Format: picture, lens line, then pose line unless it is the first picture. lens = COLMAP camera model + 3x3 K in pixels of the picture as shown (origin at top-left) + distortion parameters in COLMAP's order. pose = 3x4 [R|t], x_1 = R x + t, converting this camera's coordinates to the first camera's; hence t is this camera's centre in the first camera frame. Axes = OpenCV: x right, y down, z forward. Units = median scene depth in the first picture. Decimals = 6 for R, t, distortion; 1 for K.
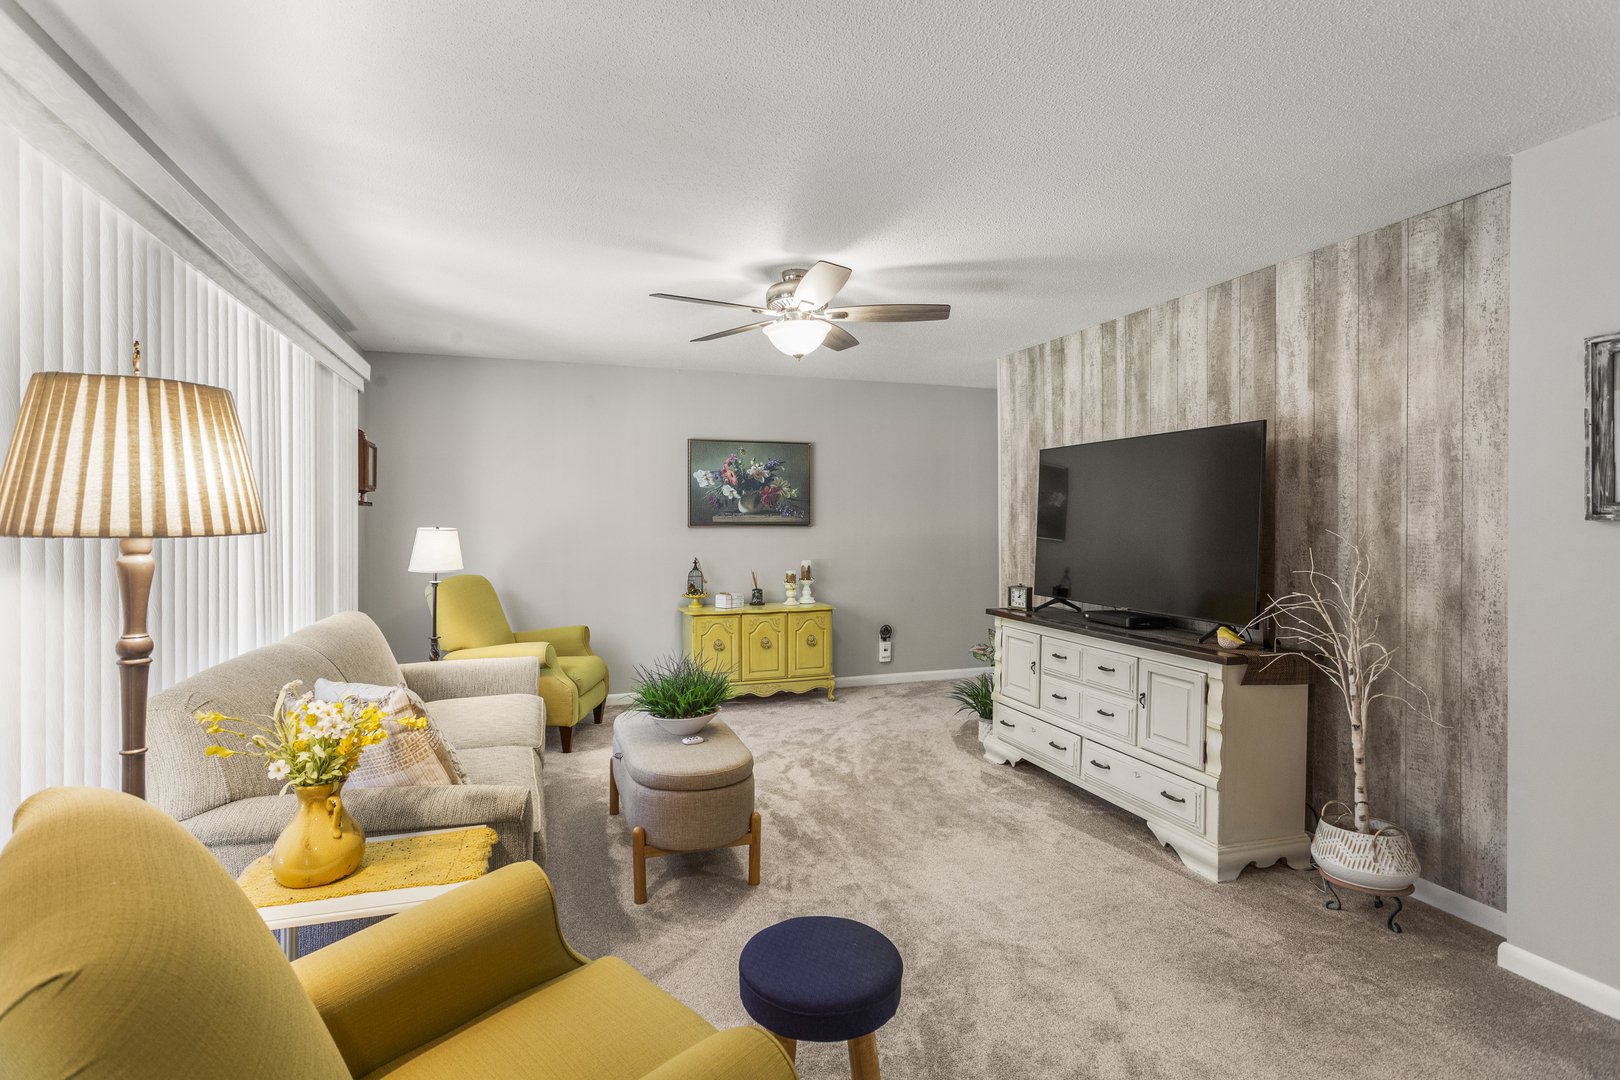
lens RADIAL K [[784.7, 0, 810.1], [0, 784.7, 530.0], [0, 0, 1]] dist [0.000376, 0.002193]
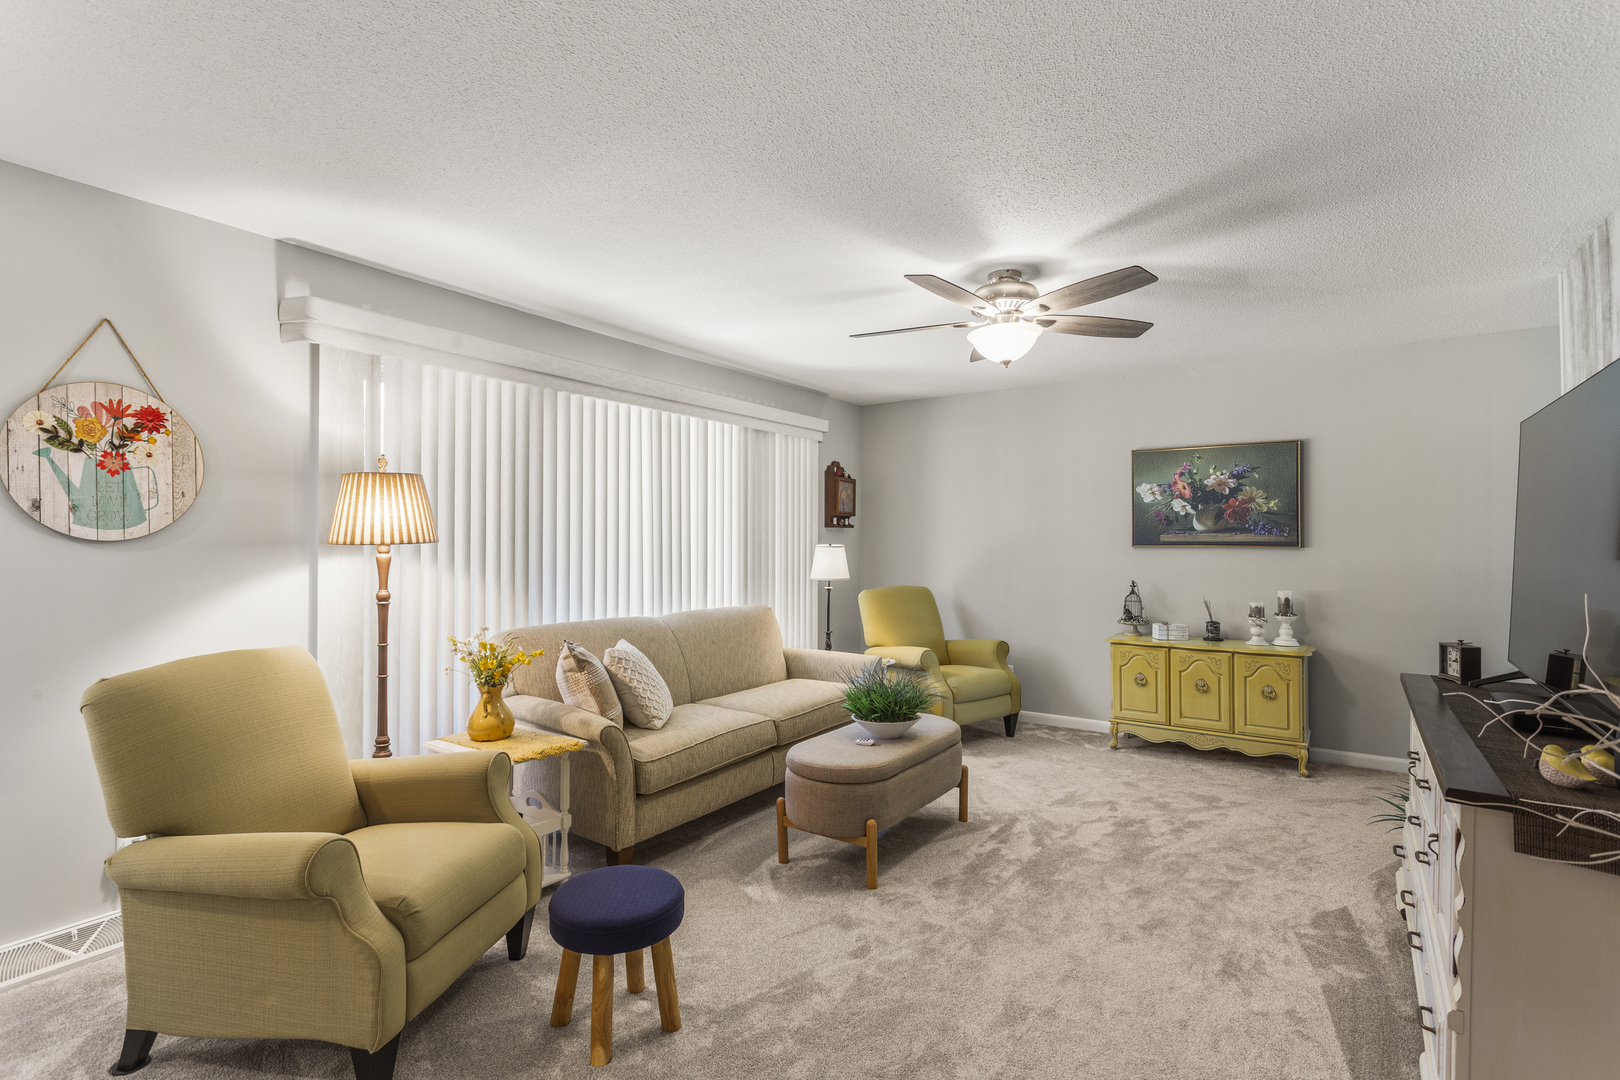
lens RADIAL K [[784.7, 0, 808.9], [0, 784.7, 538.1], [0, 0, 1]] dist [0.000376, 0.002193]
pose [[0.584737, -0.001865, -0.811221, 0.443141], [-0.011423, 0.999879, -0.010533, -0.000158], [0.811142, 0.015426, 0.584645, 0.194806]]
